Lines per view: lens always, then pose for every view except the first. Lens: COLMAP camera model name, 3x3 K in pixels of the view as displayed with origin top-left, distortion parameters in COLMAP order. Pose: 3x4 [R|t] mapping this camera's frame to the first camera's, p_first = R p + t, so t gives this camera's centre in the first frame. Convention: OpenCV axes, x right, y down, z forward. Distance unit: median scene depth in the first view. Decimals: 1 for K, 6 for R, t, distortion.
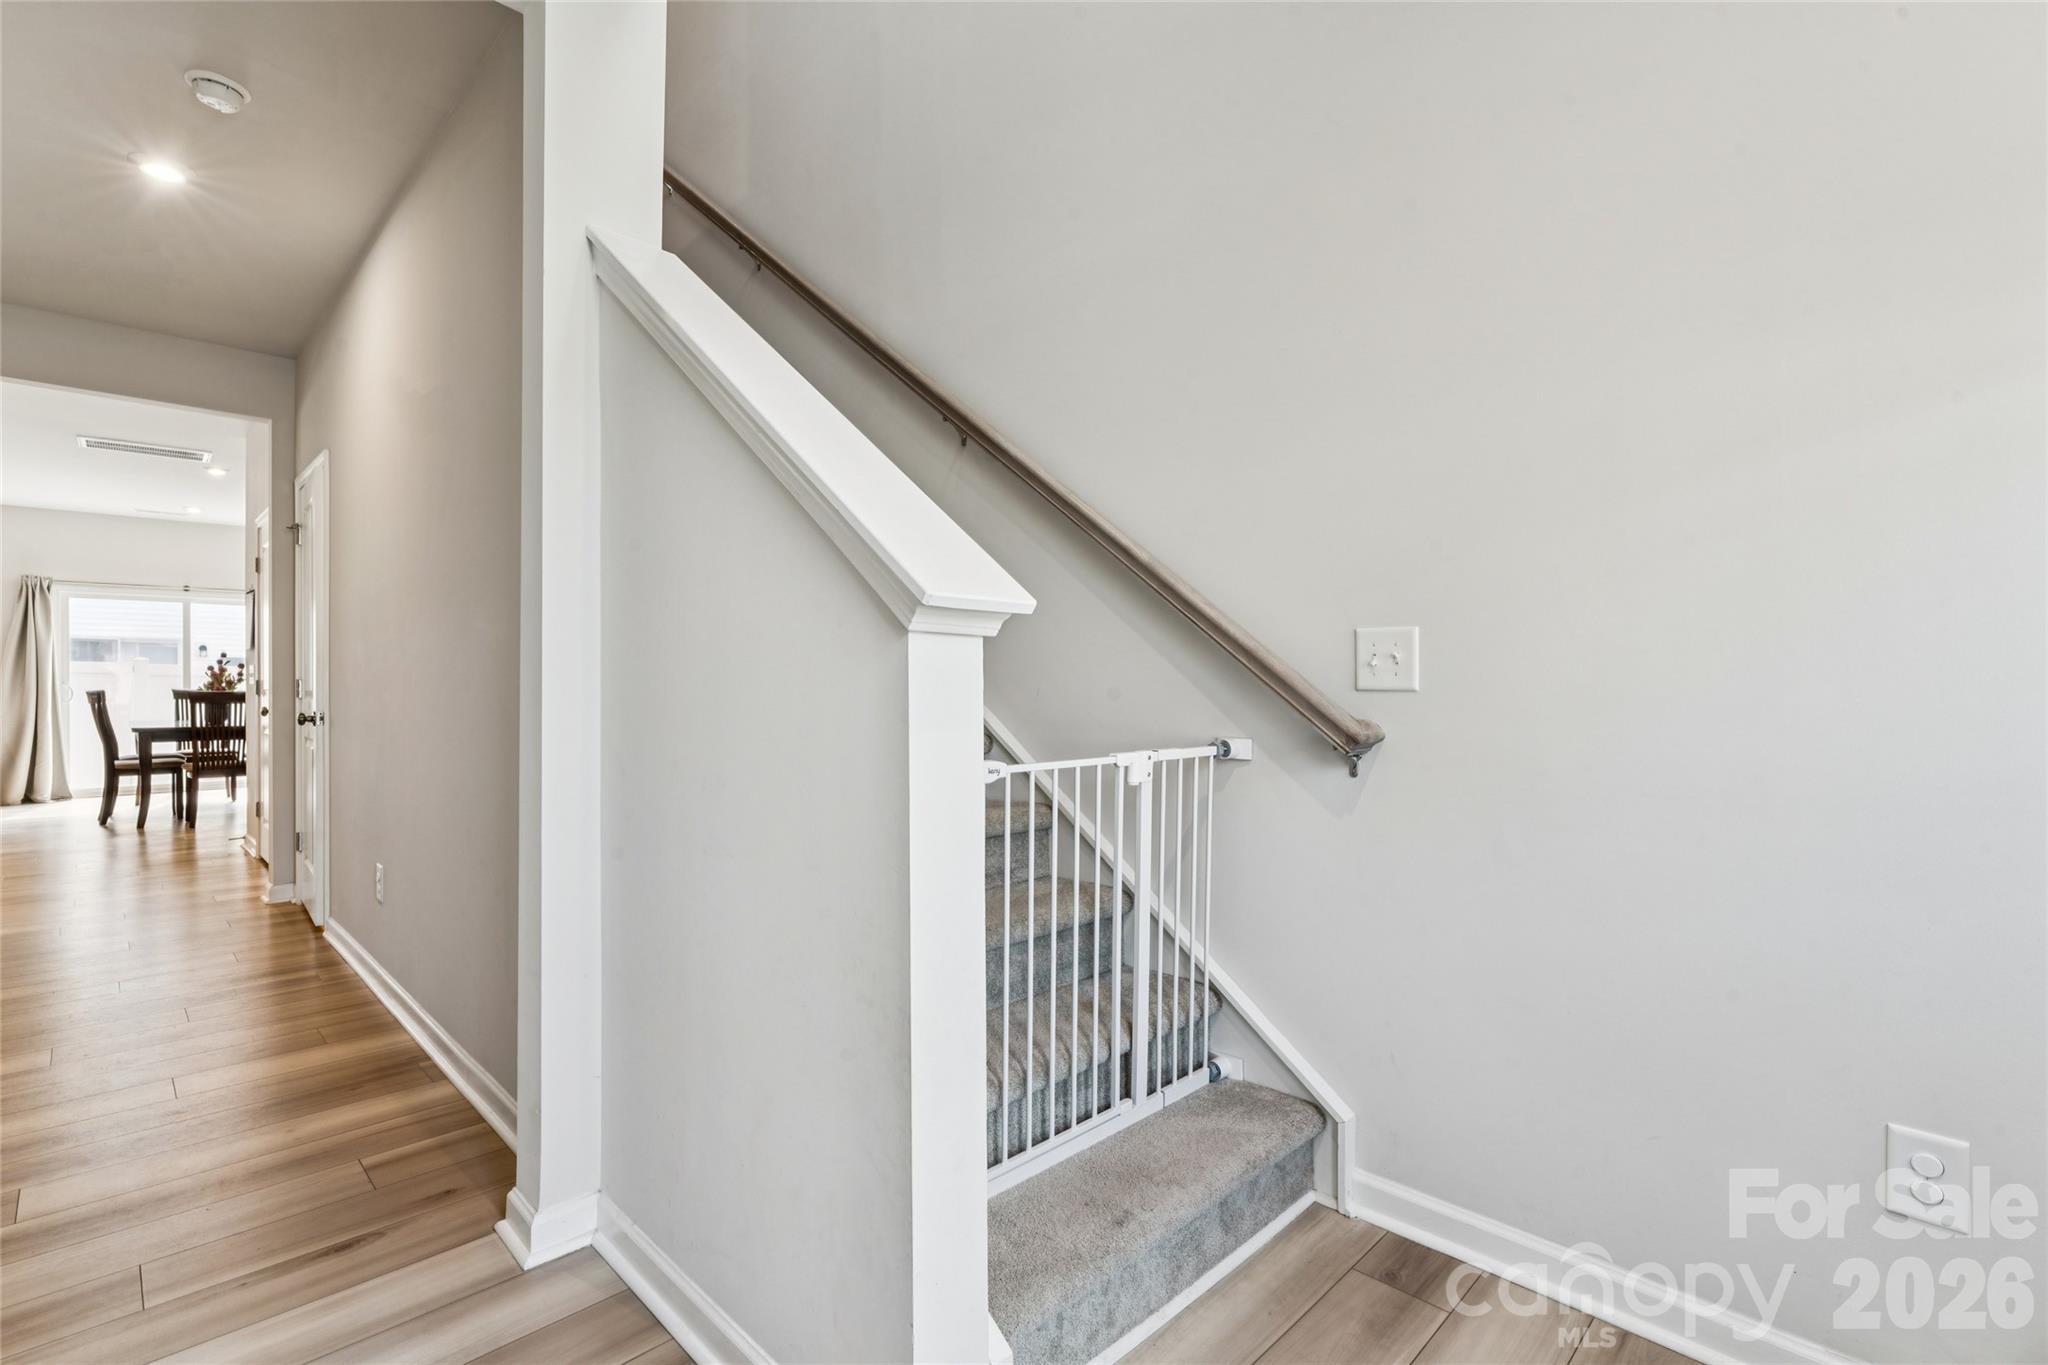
lens RADIAL K [[941.9, 0, 970.9], [0, 941.9, 676.8], [0, 0, 1]] dist [-0.001253, 0.001093]
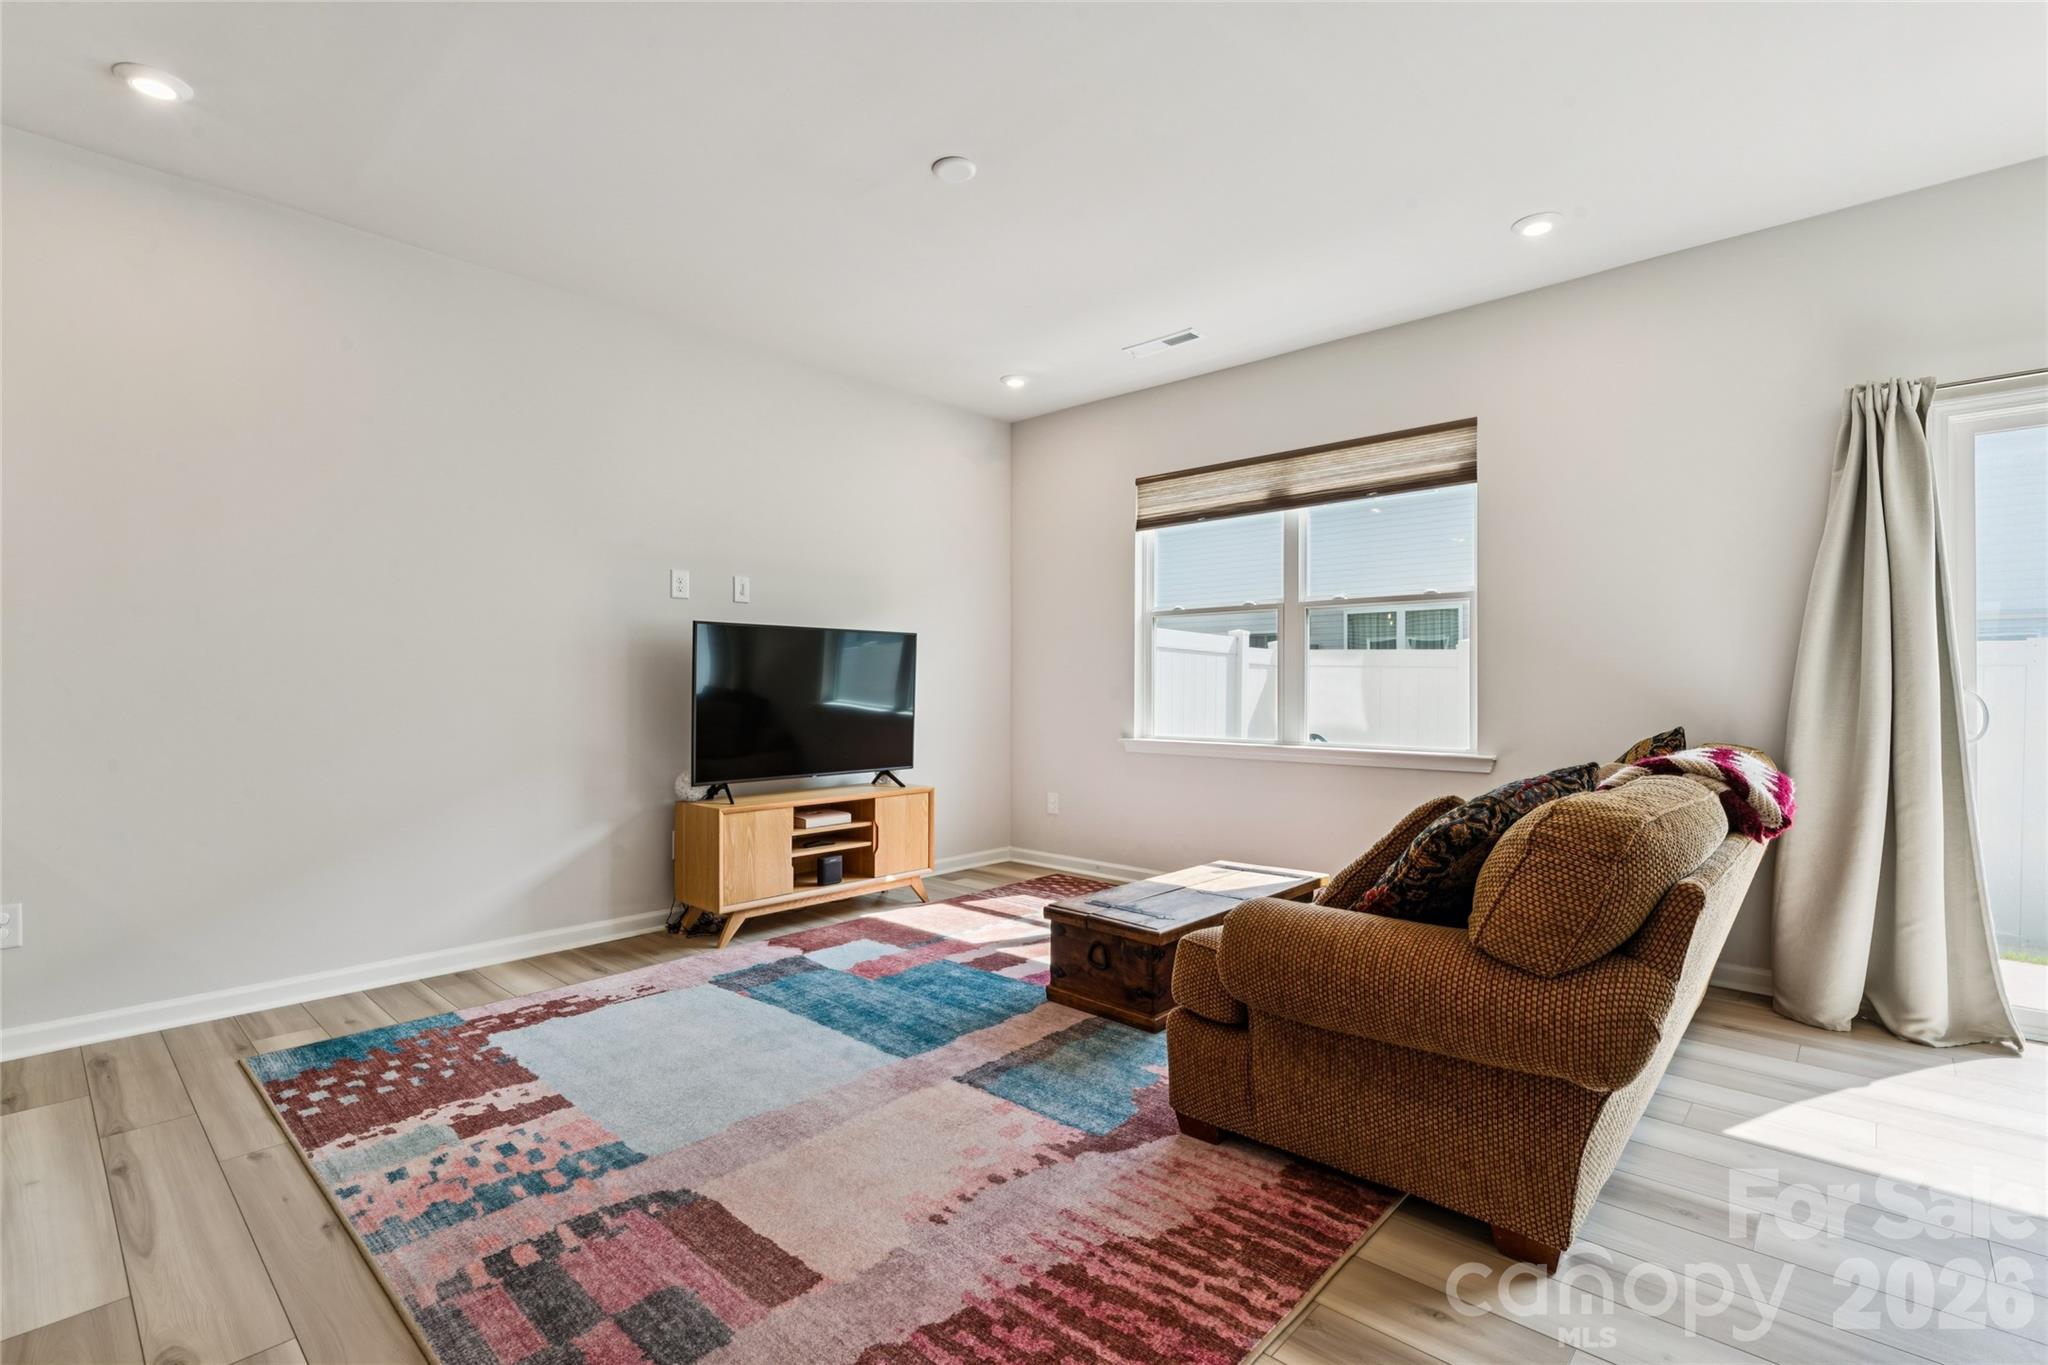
lens RADIAL K [[941.9, 0, 1025.4], [0, 941.9, 680.2], [0, 0, 1]] dist [-0.001253, 0.001093]
pose [[0.038832, -0.009860, -0.999197, -0.657052], [0.005876, 0.999936, -0.009639, 0.004270], [0.999228, -0.005497, 0.038888, 0.666759]]
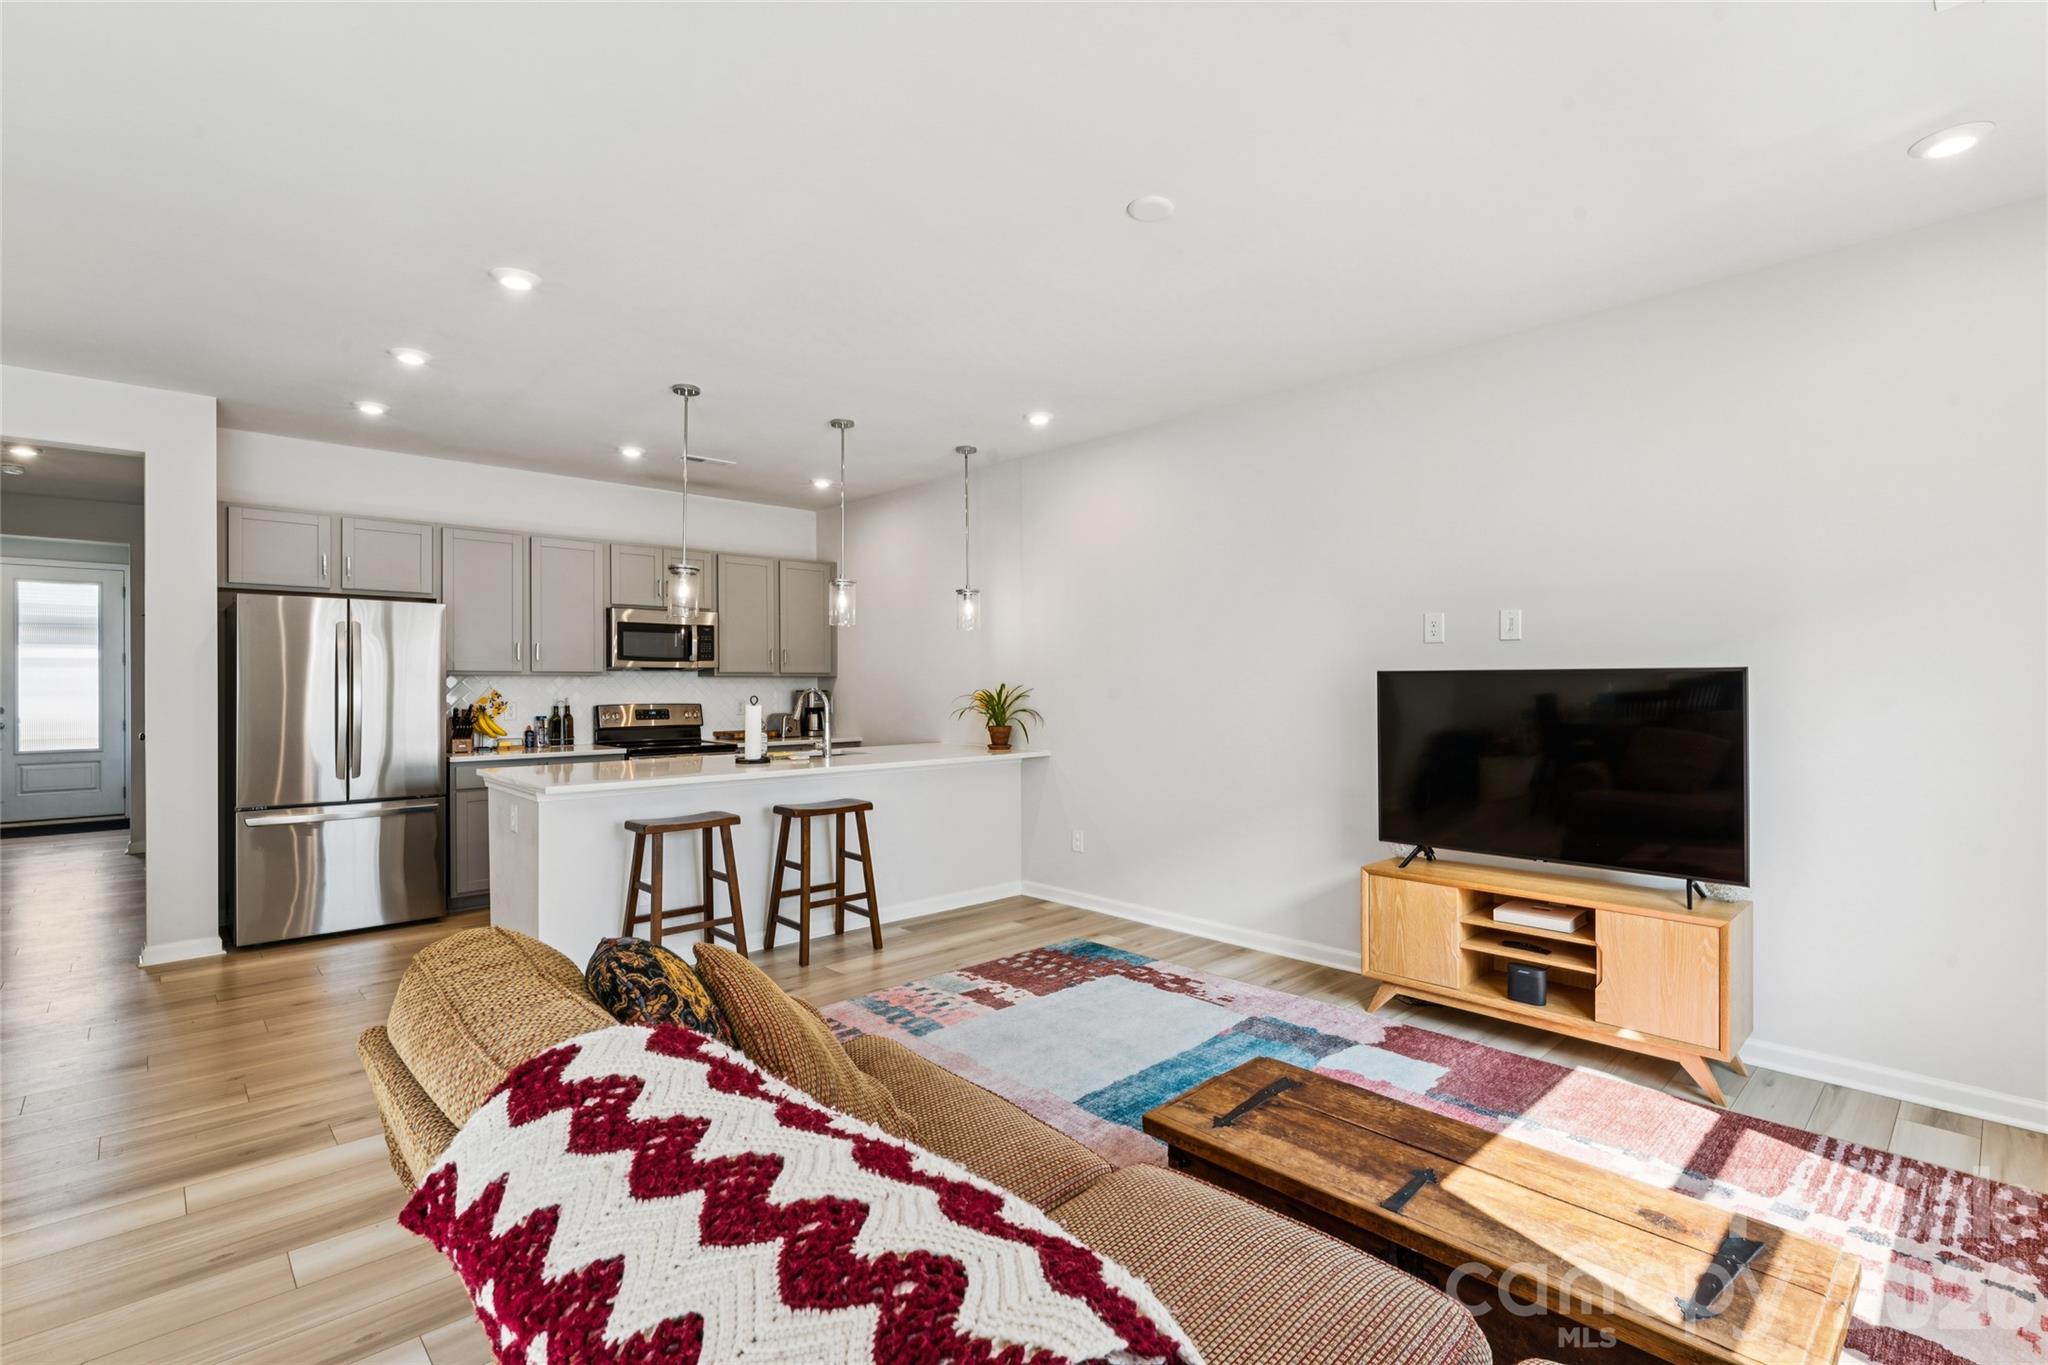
lens RADIAL K [[941.9, 0, 1003.9], [0, 941.9, 683.5], [0, 0, 1]] dist [-0.001253, 0.001093]
pose [[-0.999010, 0.000233, 0.044496, -0.957003], [0.000005, 0.999987, -0.005123, -0.021122], [-0.044497, -0.005117, -0.998996, 0.970783]]
